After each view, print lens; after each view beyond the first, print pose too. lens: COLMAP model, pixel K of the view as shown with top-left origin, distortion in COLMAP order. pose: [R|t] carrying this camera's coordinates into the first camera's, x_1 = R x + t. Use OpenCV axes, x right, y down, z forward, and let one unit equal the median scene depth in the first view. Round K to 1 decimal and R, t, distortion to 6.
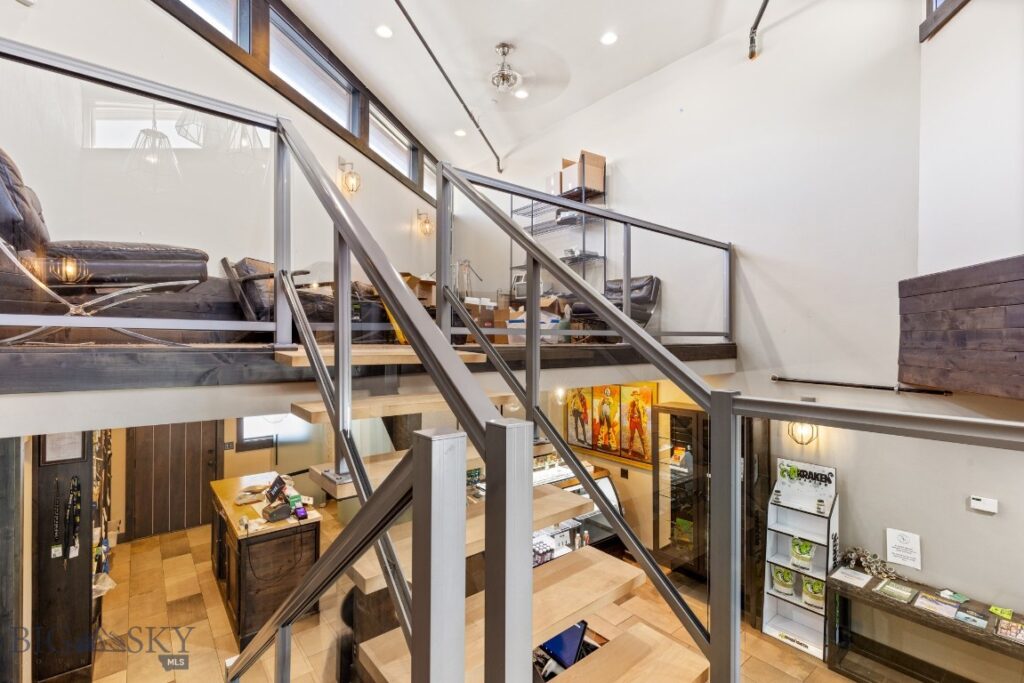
lens RADIAL K [[461.8, 0, 510.7], [0, 461.8, 342.4], [0, 0, 1]] dist [0.004462, 0.000344]
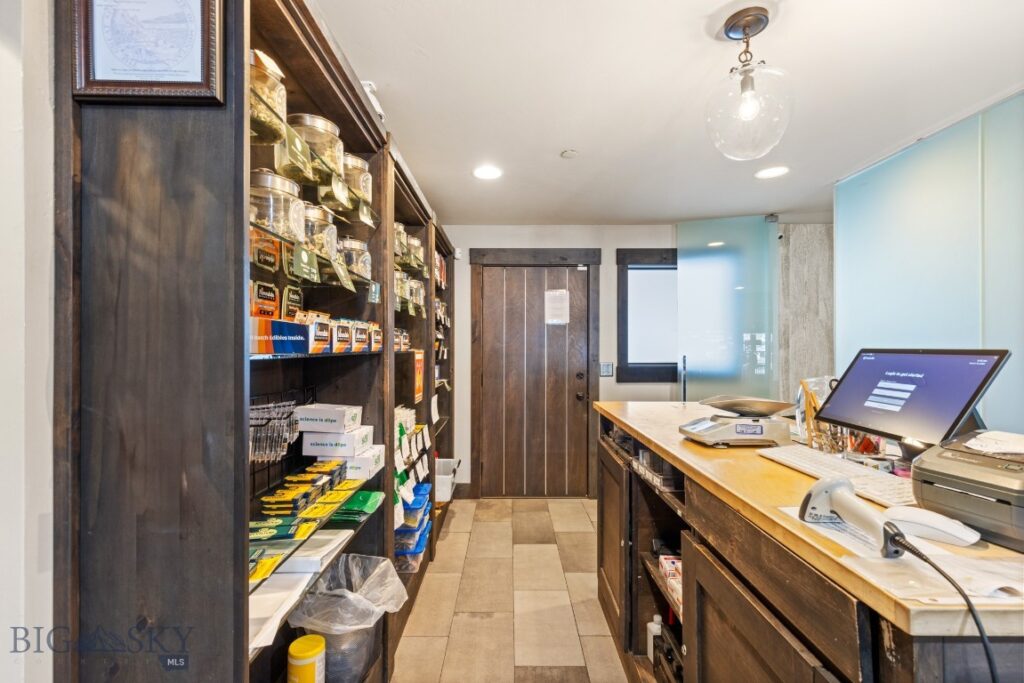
lens RADIAL K [[461.8, 0, 518.2], [0, 461.8, 345.4], [0, 0, 1]] dist [0.004462, 0.000344]
pose [[0.790048, -0.003912, -0.613033, -0.409029], [-0.001197, 0.999968, -0.007925, 0.237419], [0.613044, 0.006995, 0.790018, 0.566776]]
